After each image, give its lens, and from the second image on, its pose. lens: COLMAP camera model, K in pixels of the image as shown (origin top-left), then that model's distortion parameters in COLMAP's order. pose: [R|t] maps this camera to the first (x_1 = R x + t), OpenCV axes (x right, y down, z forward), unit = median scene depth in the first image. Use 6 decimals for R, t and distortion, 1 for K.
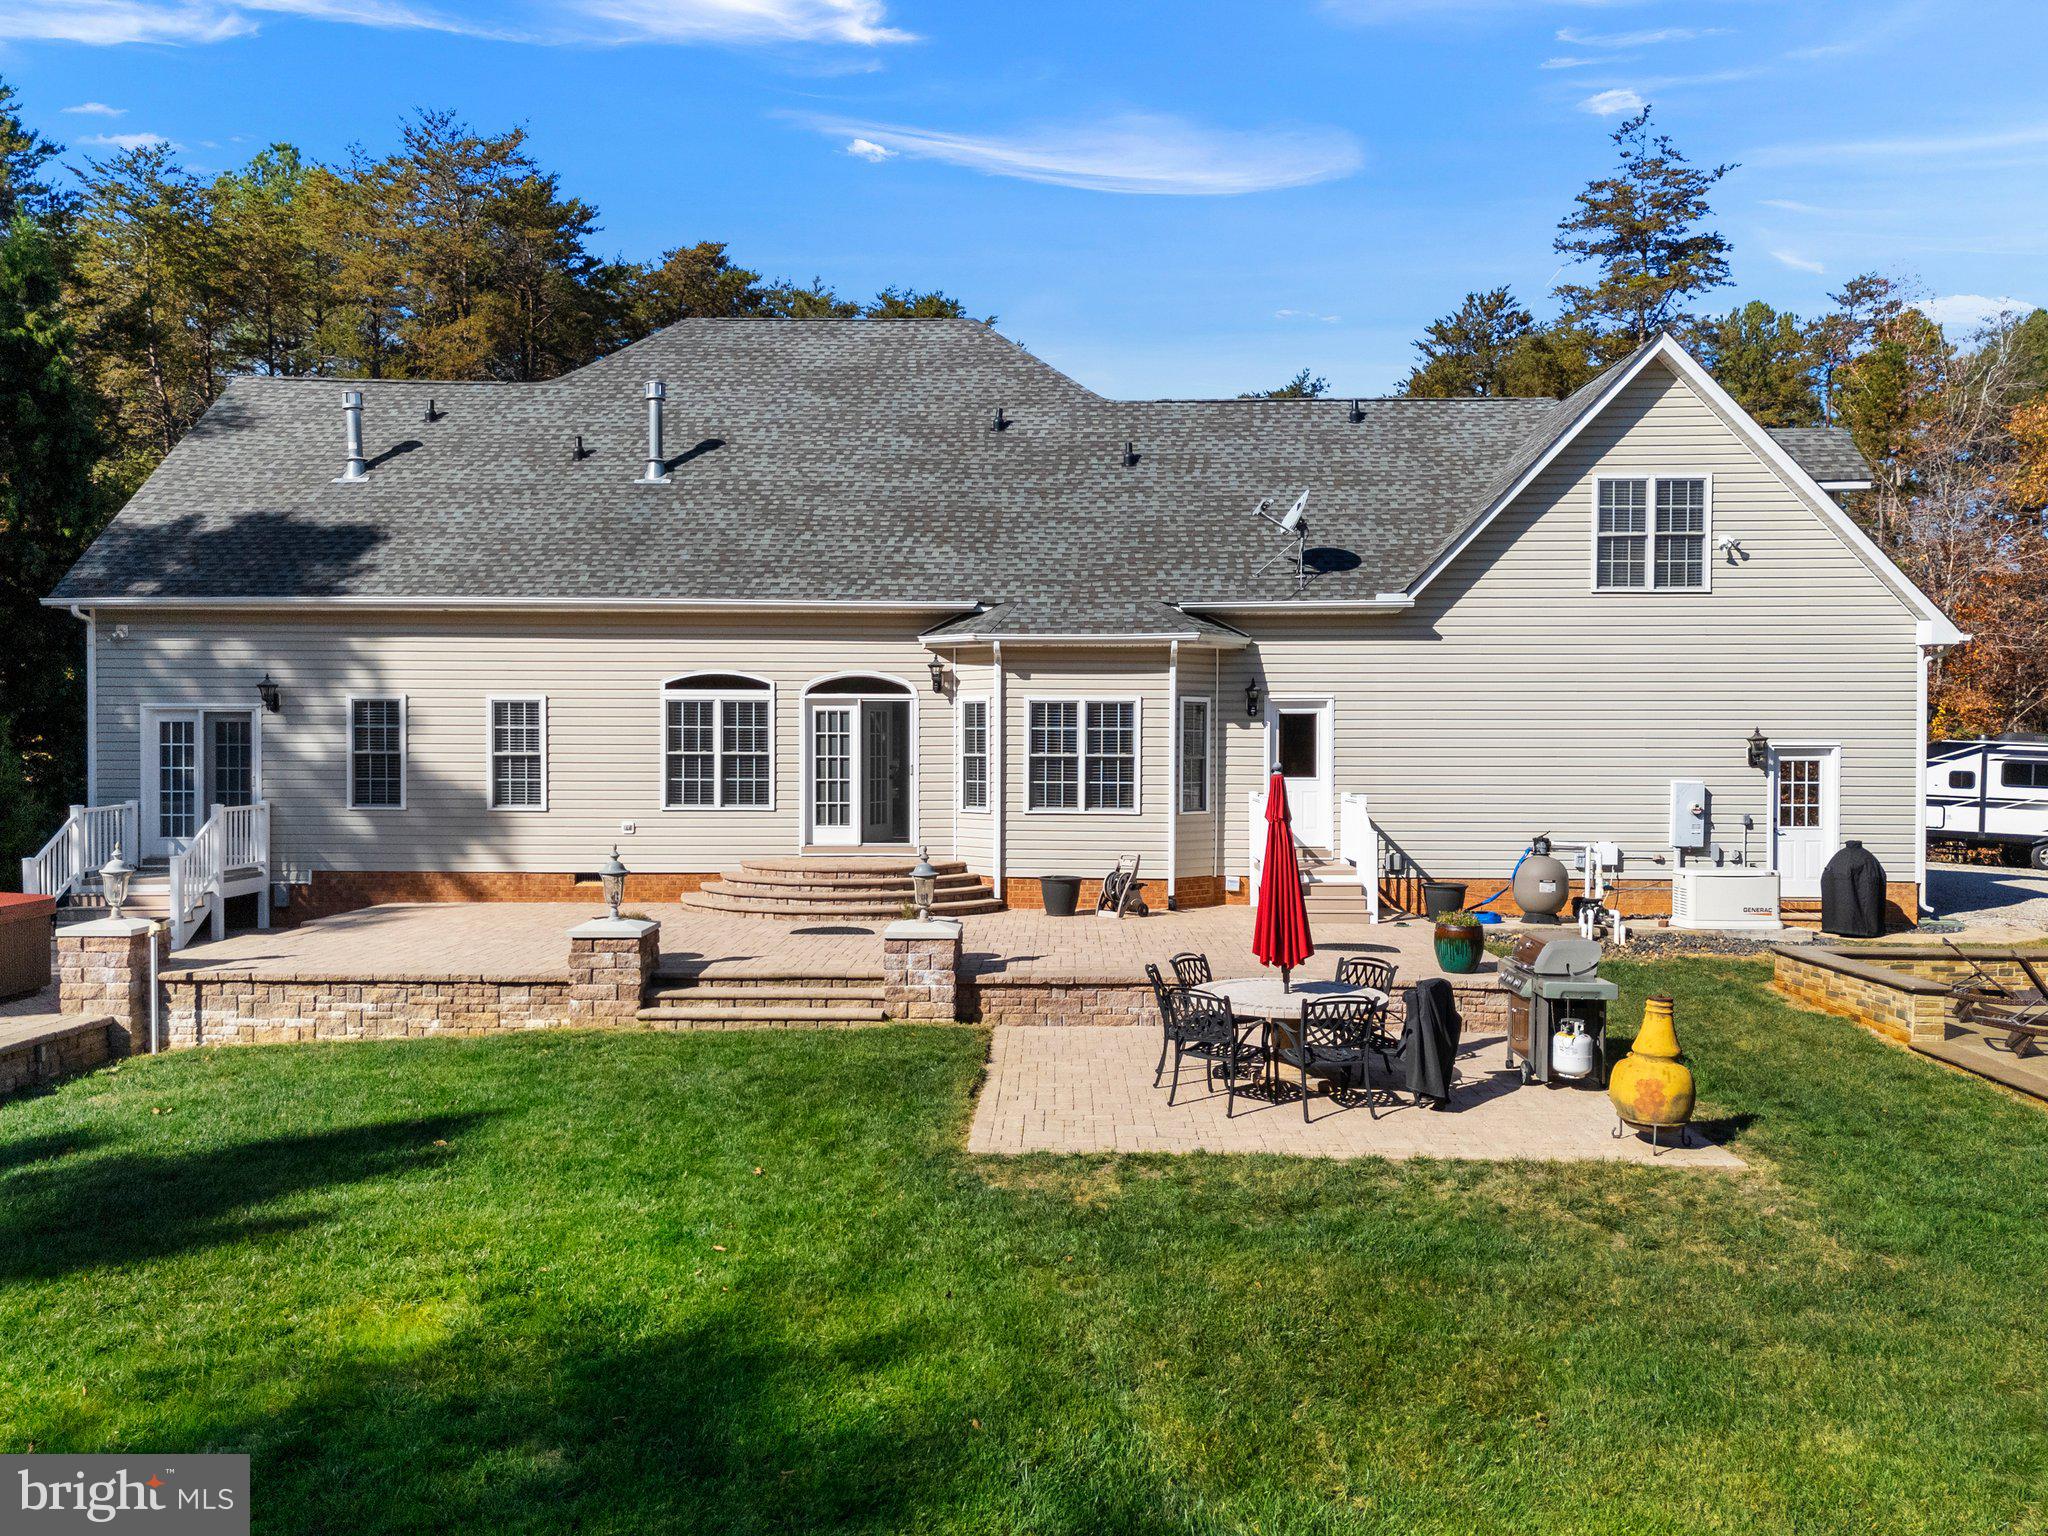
lens RADIAL K [[1514.2, 0, 1036.2], [0, 1514.2, 757.2], [0, 0, 1]] dist [0.033594, 0.000542]
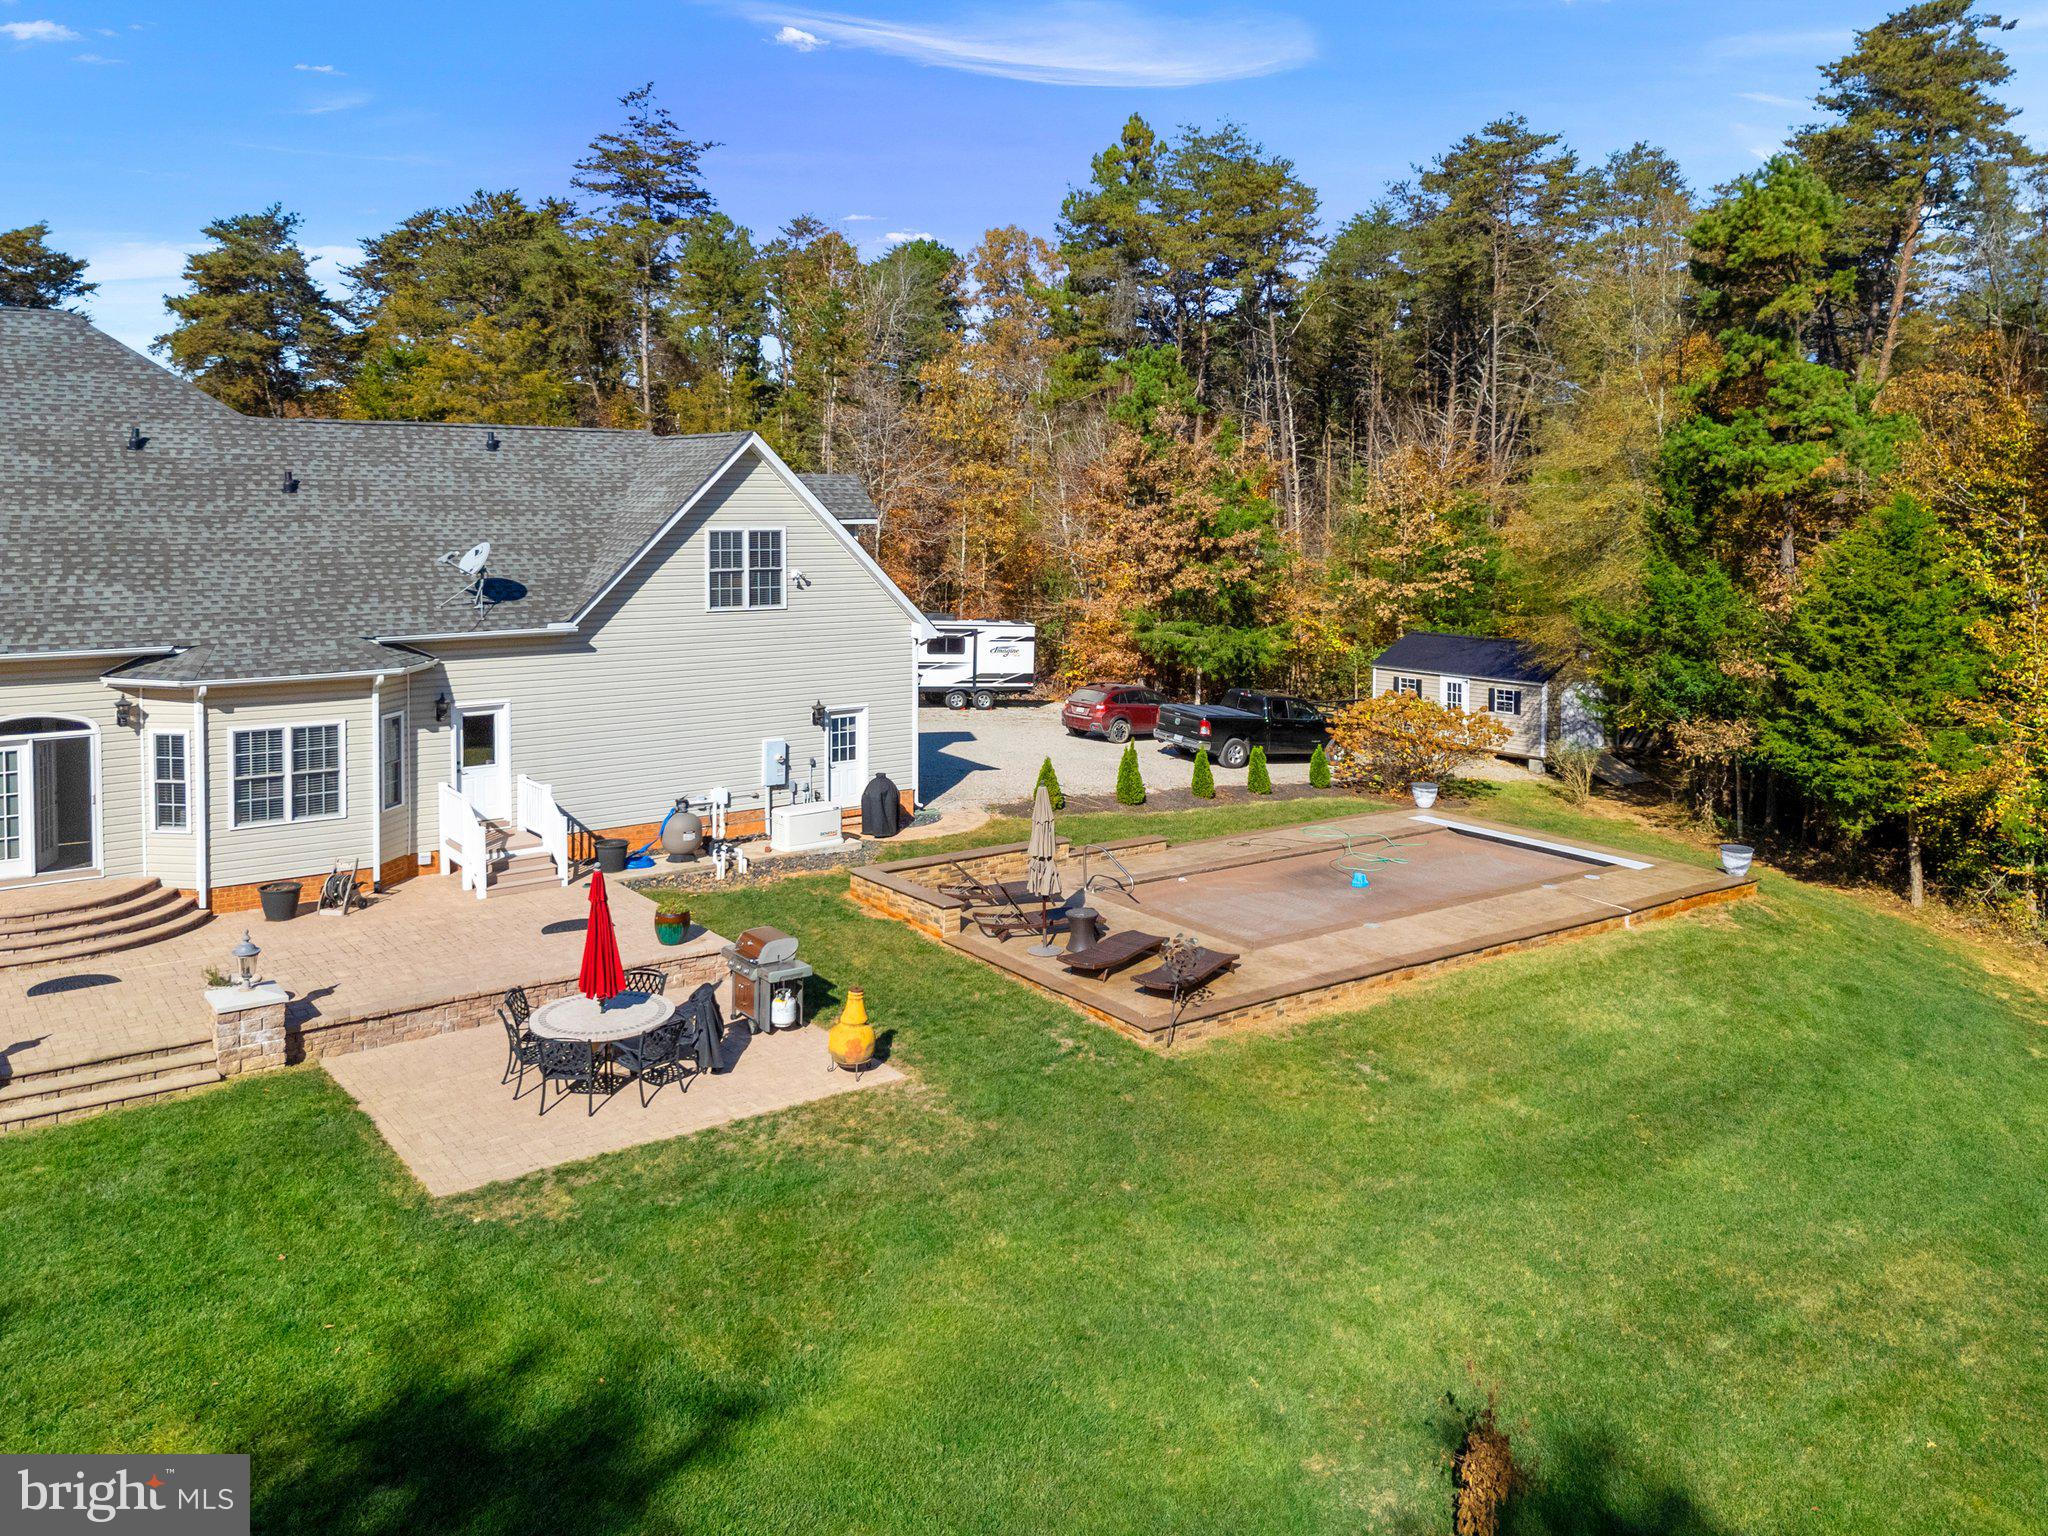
lens RADIAL K [[1454.1, 0, 951.9], [0, 1454.1, 727.1], [0, 0, 1]] dist [0.054466, -0.003496]
pose [[0.825515, -0.096925, 0.555995, -0.166672], [0.040822, 0.992817, 0.112465, -0.138798], [-0.562902, -0.070145, 0.823542, -0.162295]]
